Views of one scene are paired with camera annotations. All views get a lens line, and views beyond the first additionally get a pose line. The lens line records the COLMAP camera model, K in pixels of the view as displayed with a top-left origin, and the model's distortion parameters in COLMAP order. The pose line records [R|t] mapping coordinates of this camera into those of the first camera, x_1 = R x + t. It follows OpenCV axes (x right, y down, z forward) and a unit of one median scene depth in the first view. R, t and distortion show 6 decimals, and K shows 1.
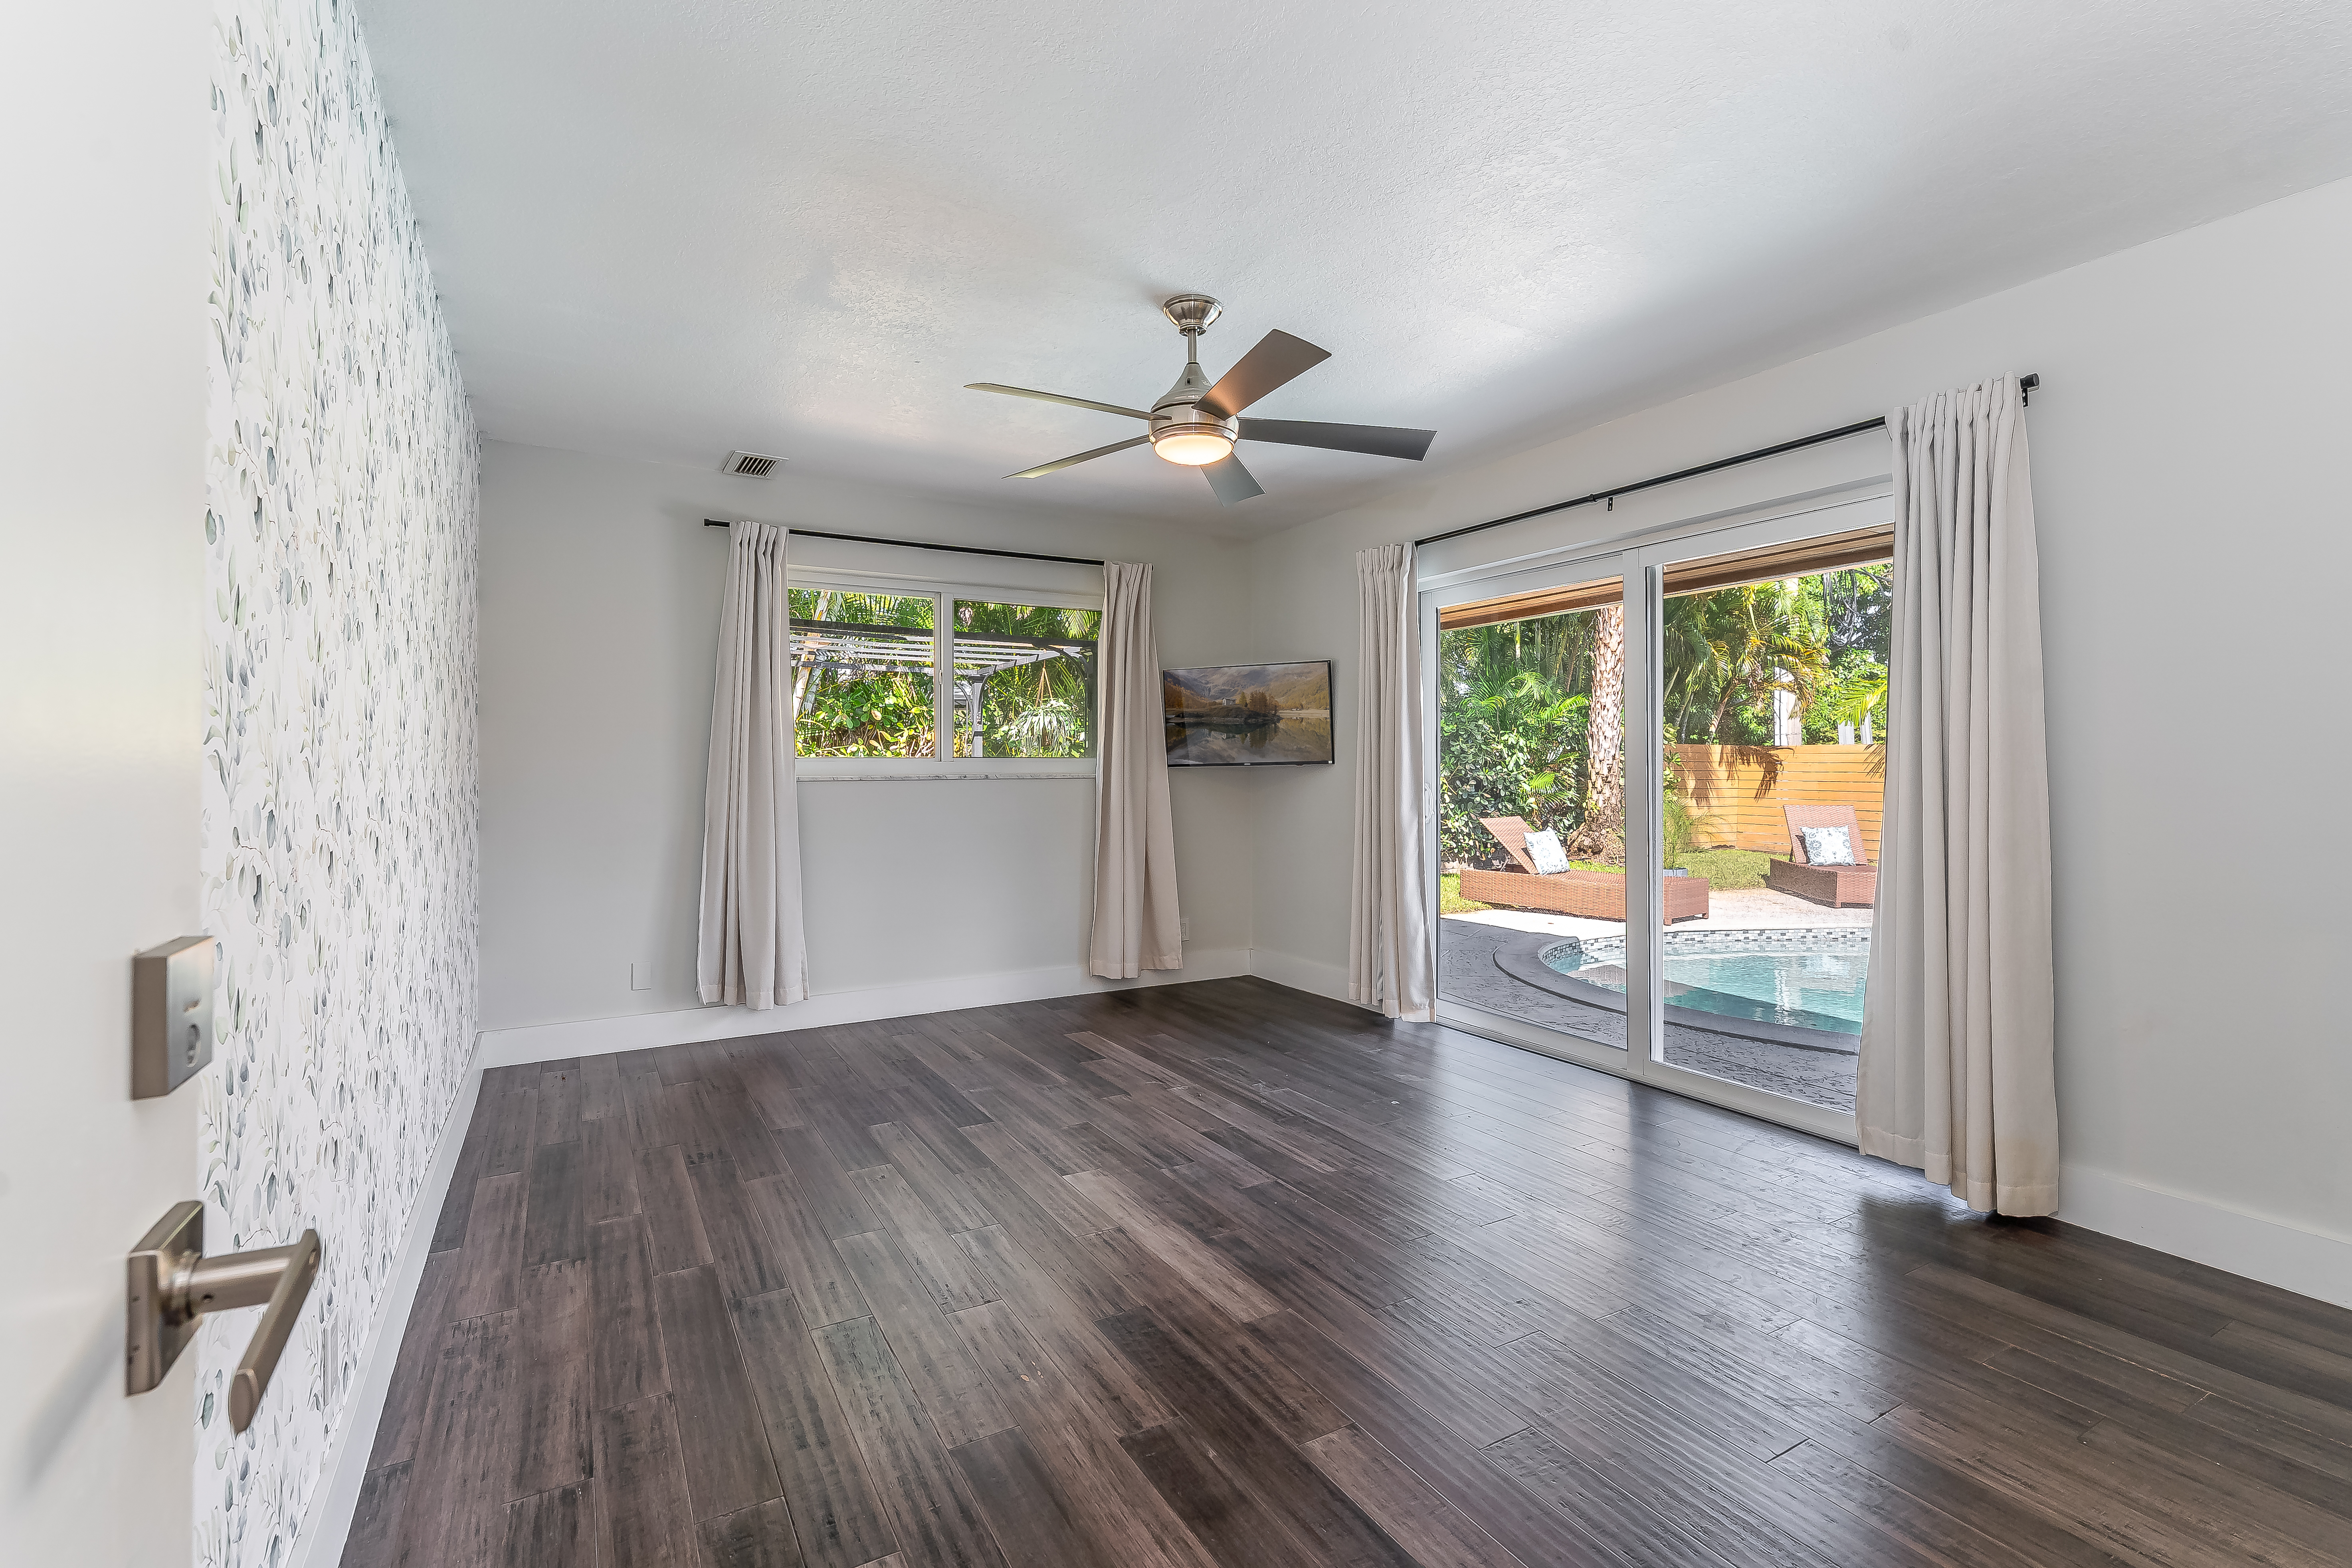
lens RADIAL K [[1055.9, 0, 1179.9], [0, 1055.9, 763.2], [0, 0, 1]] dist [0.002288, -0.000348]
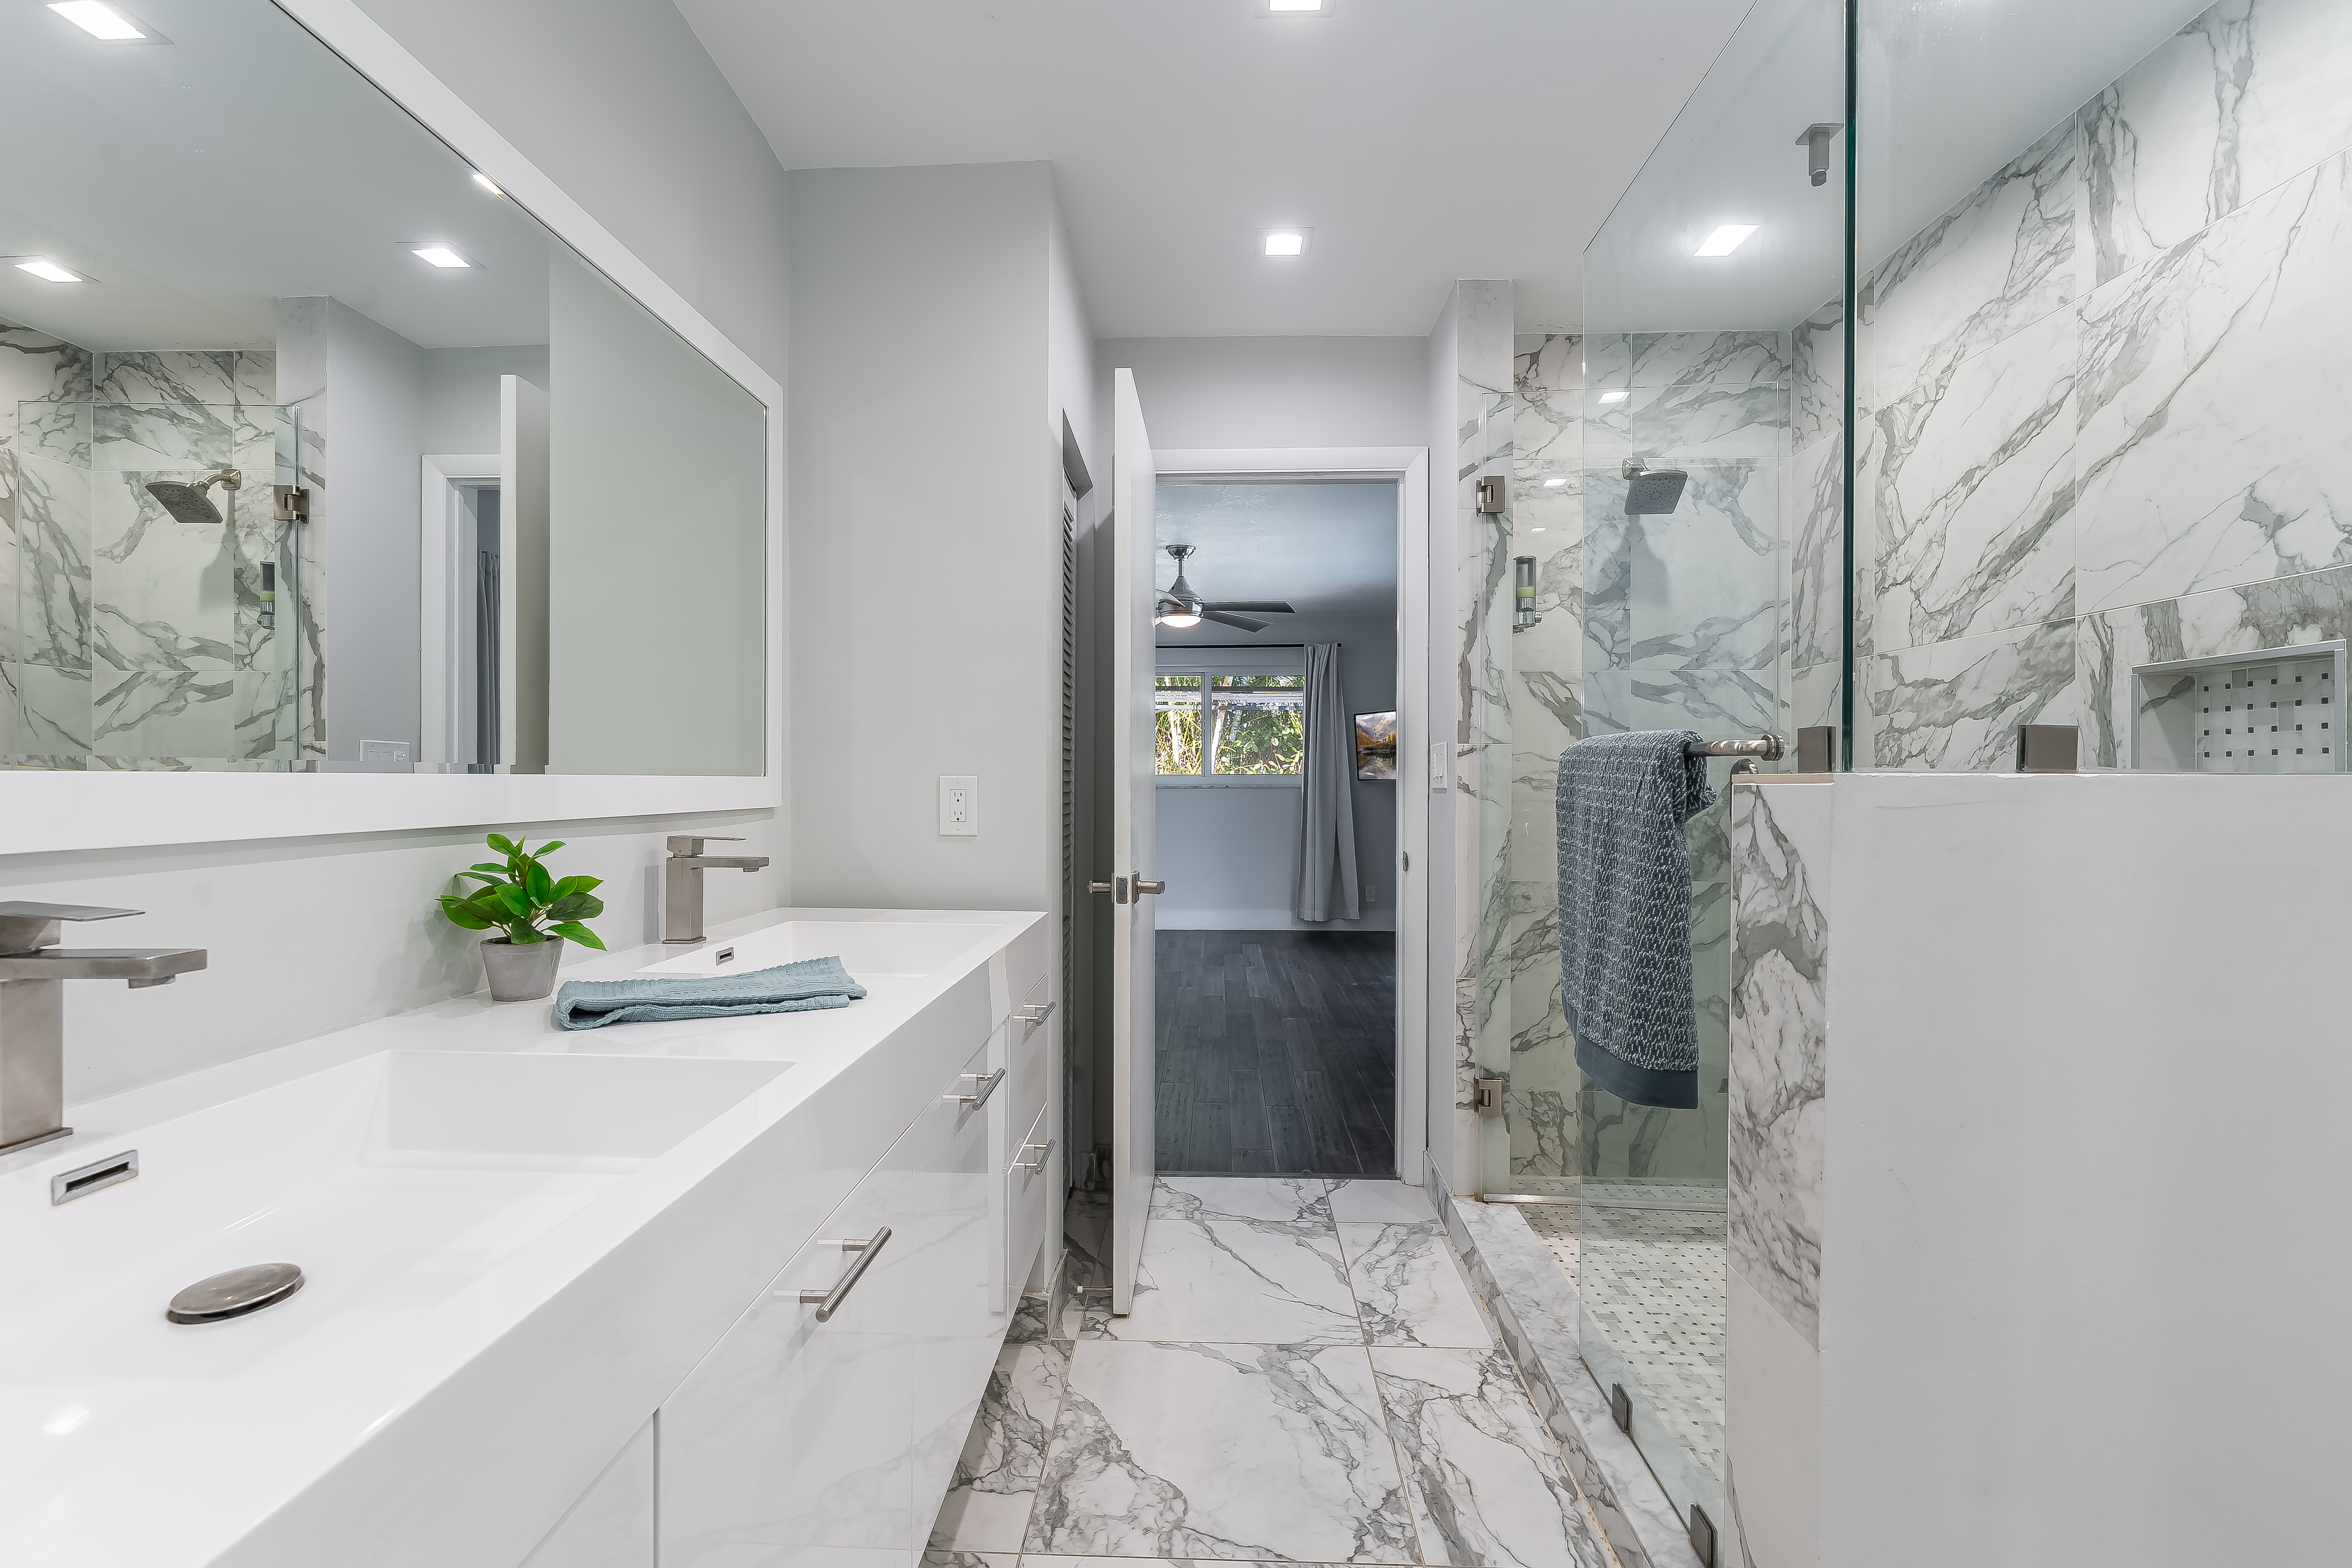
lens RADIAL K [[1036.7, 0, 1176.0], [0, 1036.7, 784.0], [0, 0, 1]] dist [-0.001341, -0.000601]
pose [[0.844208, 0.003698, -0.536003, 0.969615], [0.000138, 0.999975, 0.007117, -0.003897], [0.536015, -0.006082, 0.844186, -0.600516]]
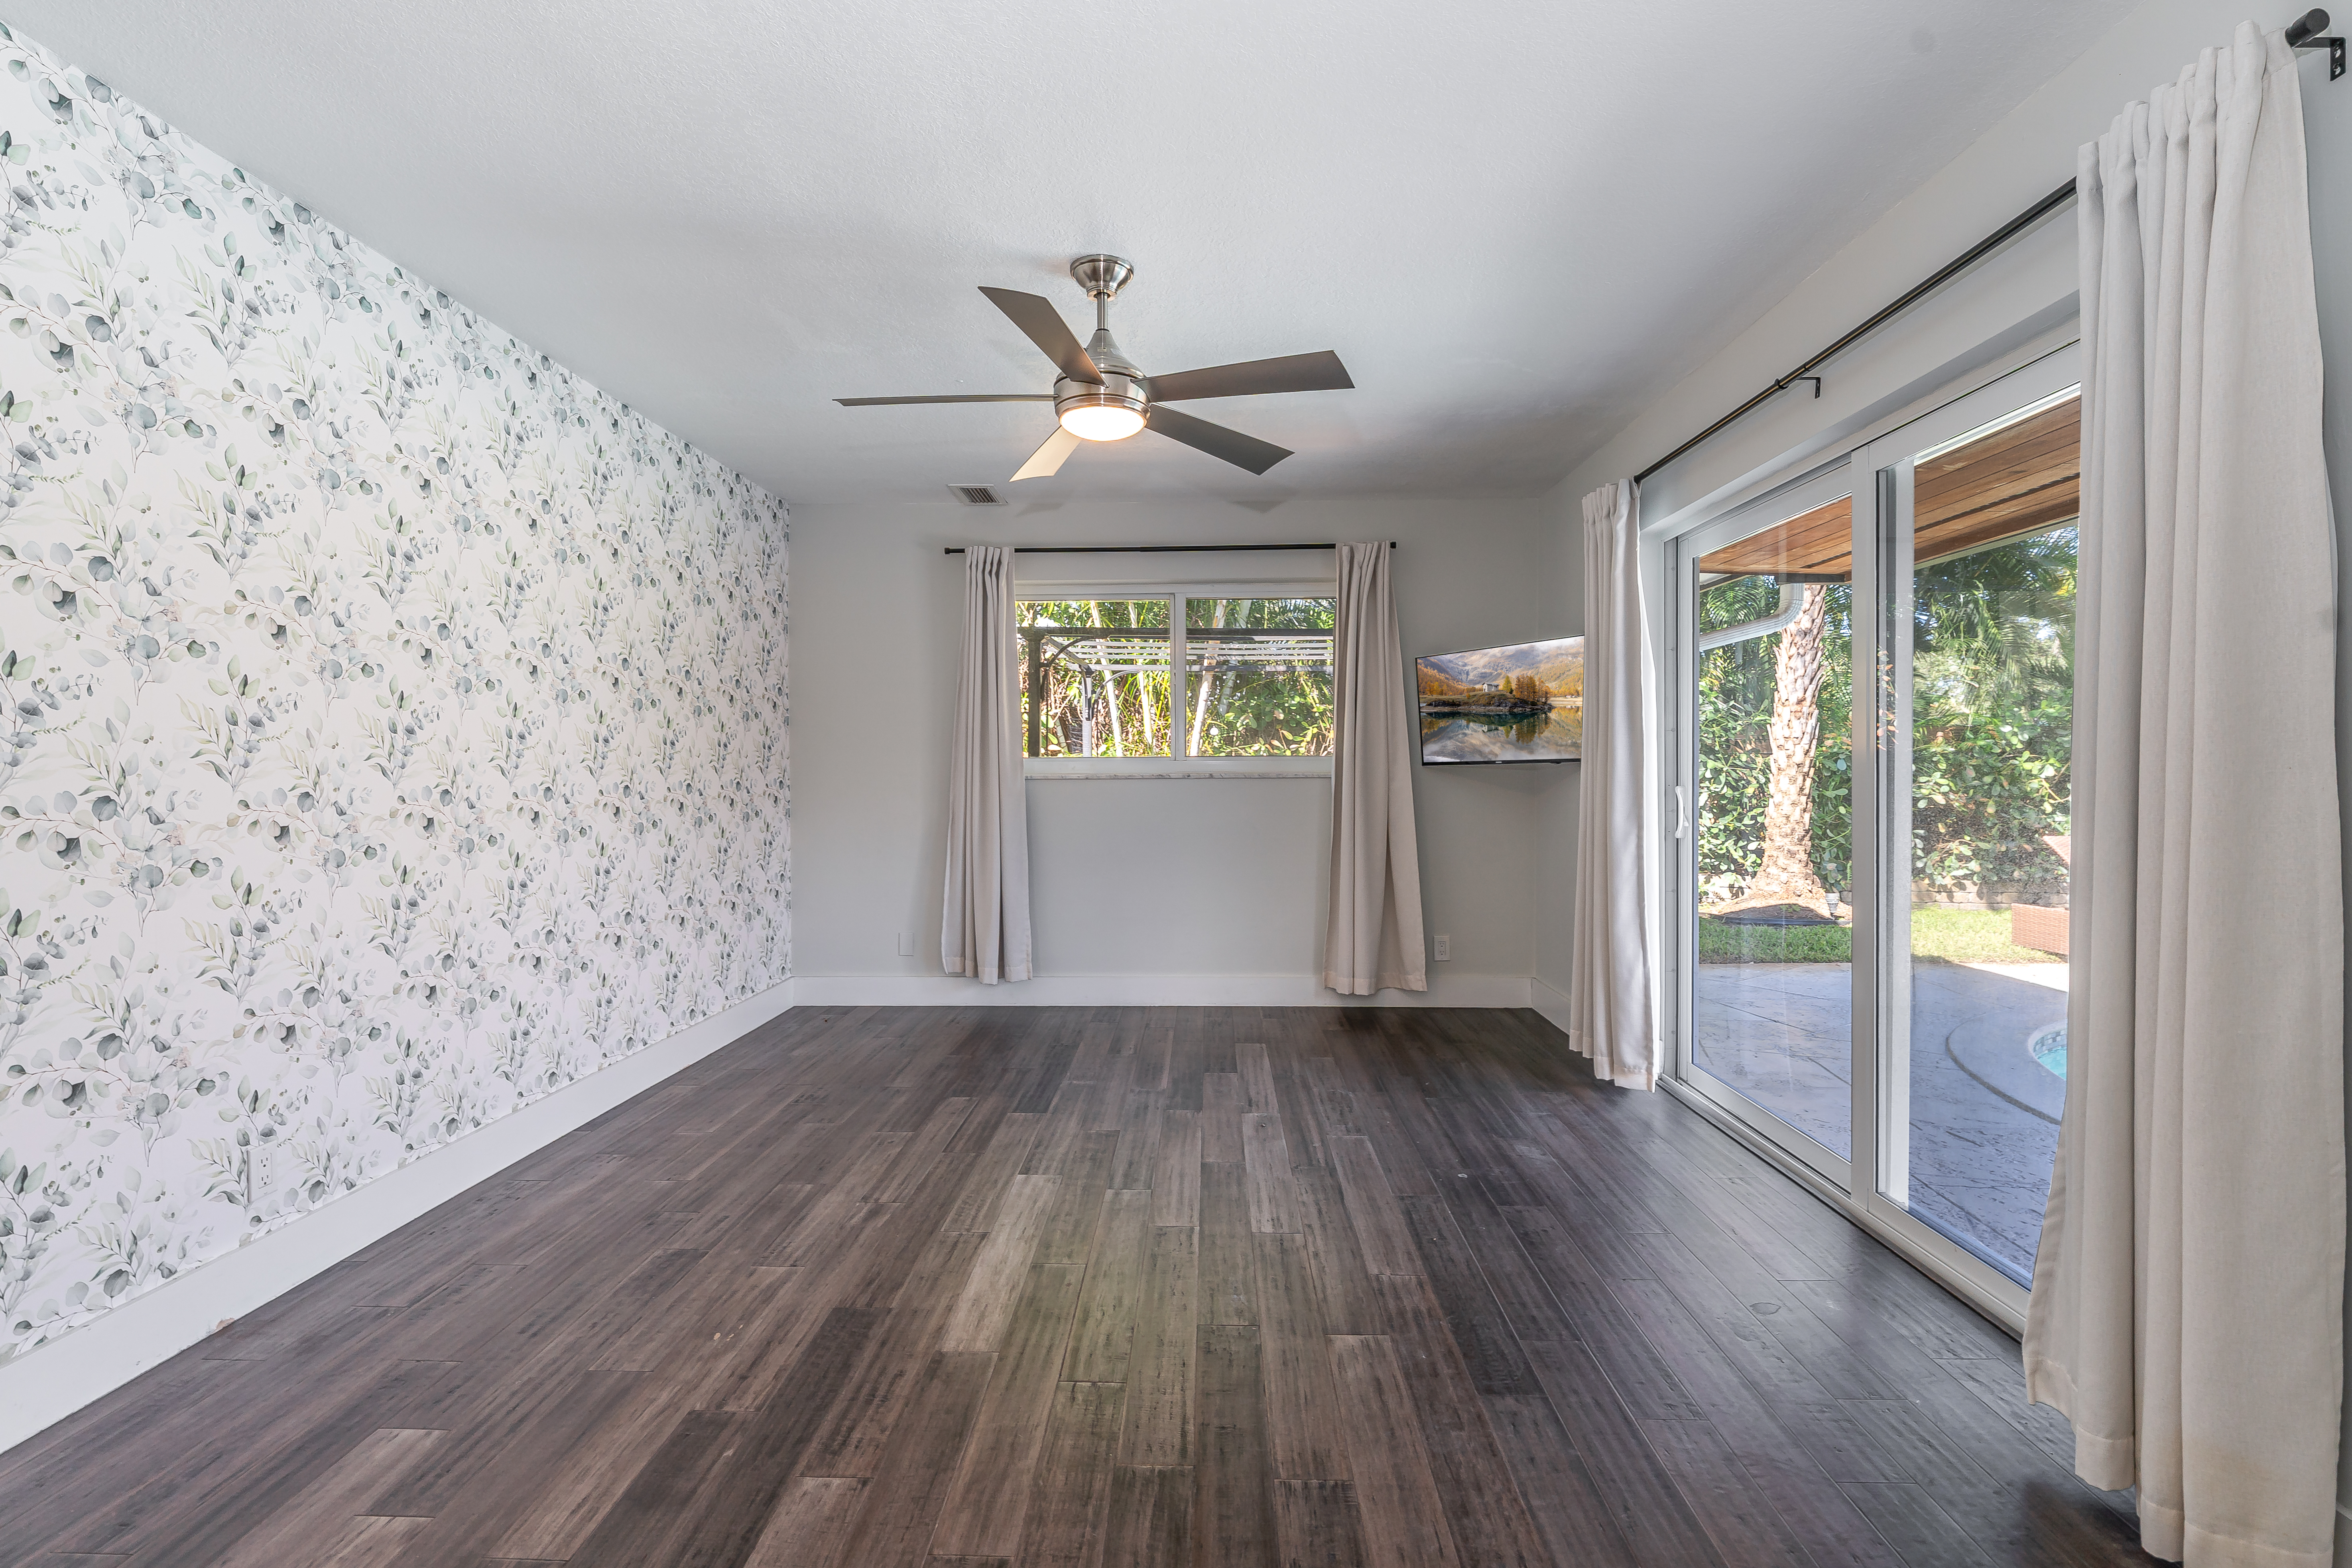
lens RADIAL K [[1068.2, 0, 1176.0], [0, 1068.2, 784.0], [0, 0, 1]] dist [-0.002149, -0.000248]
pose [[0.848293, 0.008159, -0.529464, 0.523294], [0.003253, 0.999782, 0.020618, -0.000175], [0.529517, -0.019213, 0.848082, 0.215041]]
